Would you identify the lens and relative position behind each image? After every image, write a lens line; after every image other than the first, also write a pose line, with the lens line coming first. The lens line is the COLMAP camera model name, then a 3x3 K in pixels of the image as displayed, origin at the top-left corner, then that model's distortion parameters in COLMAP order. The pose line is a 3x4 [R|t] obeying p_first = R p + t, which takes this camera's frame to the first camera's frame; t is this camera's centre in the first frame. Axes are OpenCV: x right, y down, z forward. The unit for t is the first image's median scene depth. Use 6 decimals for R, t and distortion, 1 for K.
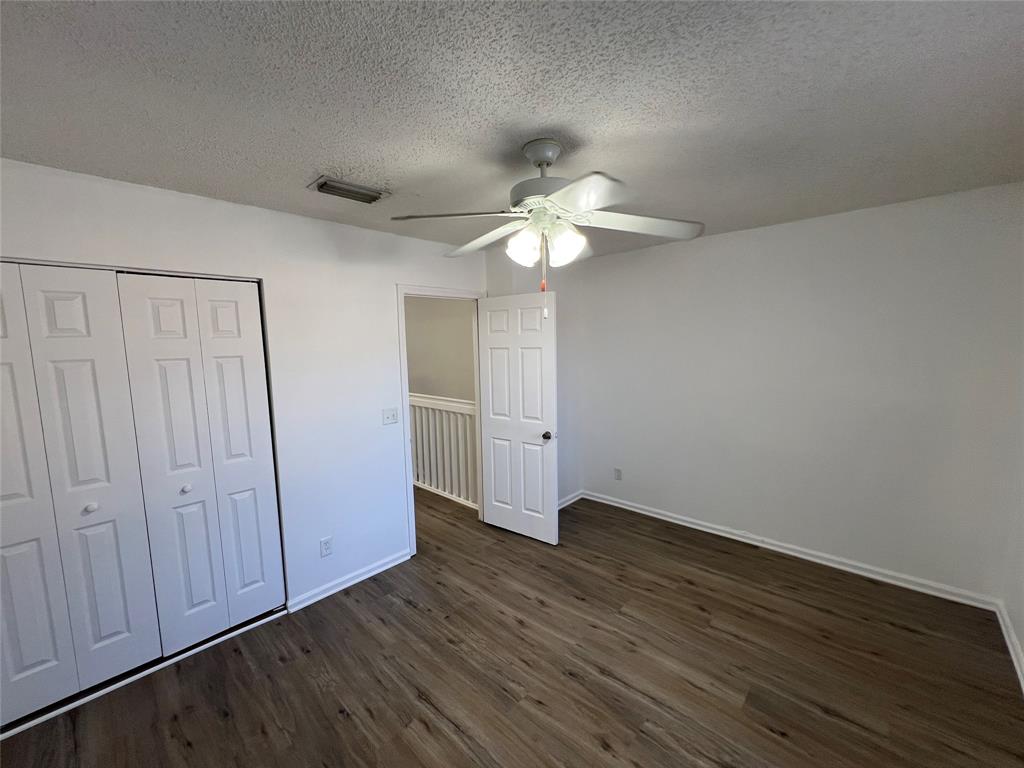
lens RADIAL K [[411.7, 0, 513.4], [0, 411.7, 382.7], [0, 0, 1]] dist [0.001335, -0.000085]
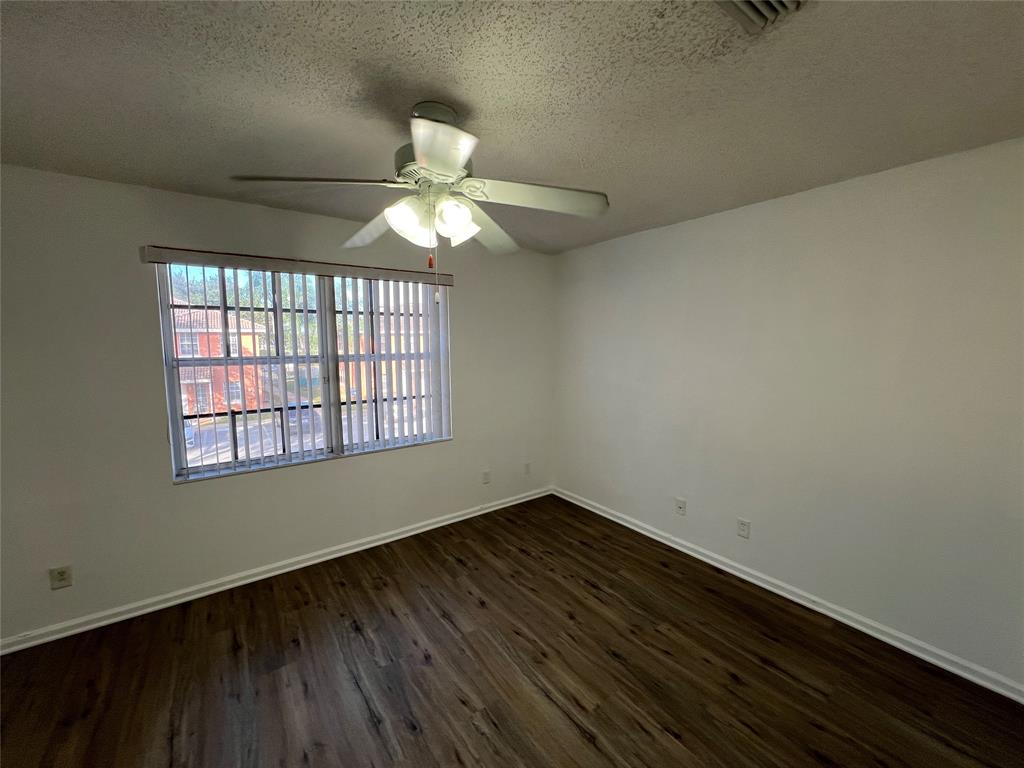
lens RADIAL K [[411.7, 0, 513.7], [0, 411.7, 383.5], [0, 0, 1]] dist [0.001335, -0.000085]
pose [[-0.982350, 0.005568, 0.186972, -0.244103], [0.044321, 0.978023, 0.203733, -0.154205], [-0.181728, 0.208424, -0.961007, 1.804459]]
